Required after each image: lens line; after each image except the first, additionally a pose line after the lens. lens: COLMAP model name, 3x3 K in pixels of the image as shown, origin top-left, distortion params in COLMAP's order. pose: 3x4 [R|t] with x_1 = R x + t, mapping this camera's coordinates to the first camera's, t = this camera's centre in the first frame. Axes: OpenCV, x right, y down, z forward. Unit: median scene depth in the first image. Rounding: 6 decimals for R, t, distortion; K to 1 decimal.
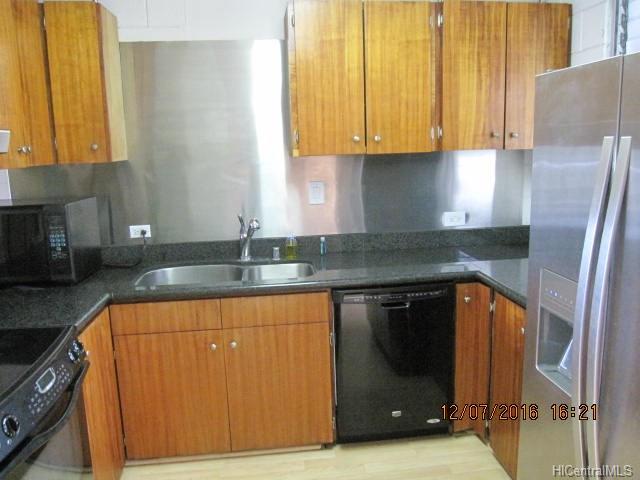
lens RADIAL K [[535.6, 0, 320.0], [0, 535.6, 240.0], [0, 0, 1]] dist [-0.077800, 0.056379]
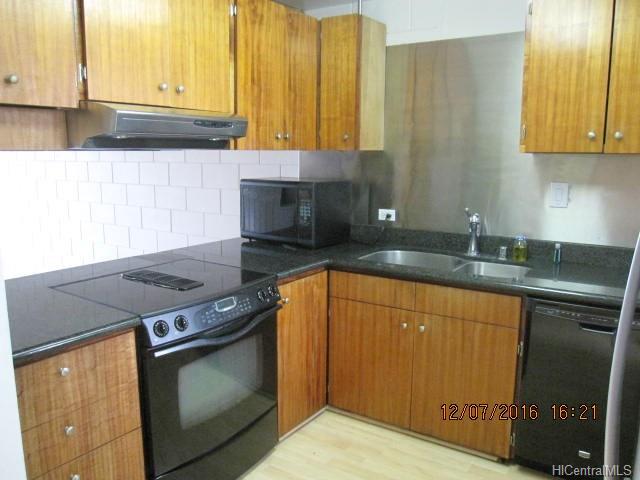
lens RADIAL K [[535.6, 0, 320.0], [0, 535.6, 240.0], [0, 0, 1]] dist [-0.077800, 0.056379]
pose [[0.756027, 0.136491, -0.640152, 0.324464], [-0.140597, 0.989051, 0.044835, 0.006113], [0.639262, 0.056107, 0.766939, 0.060705]]
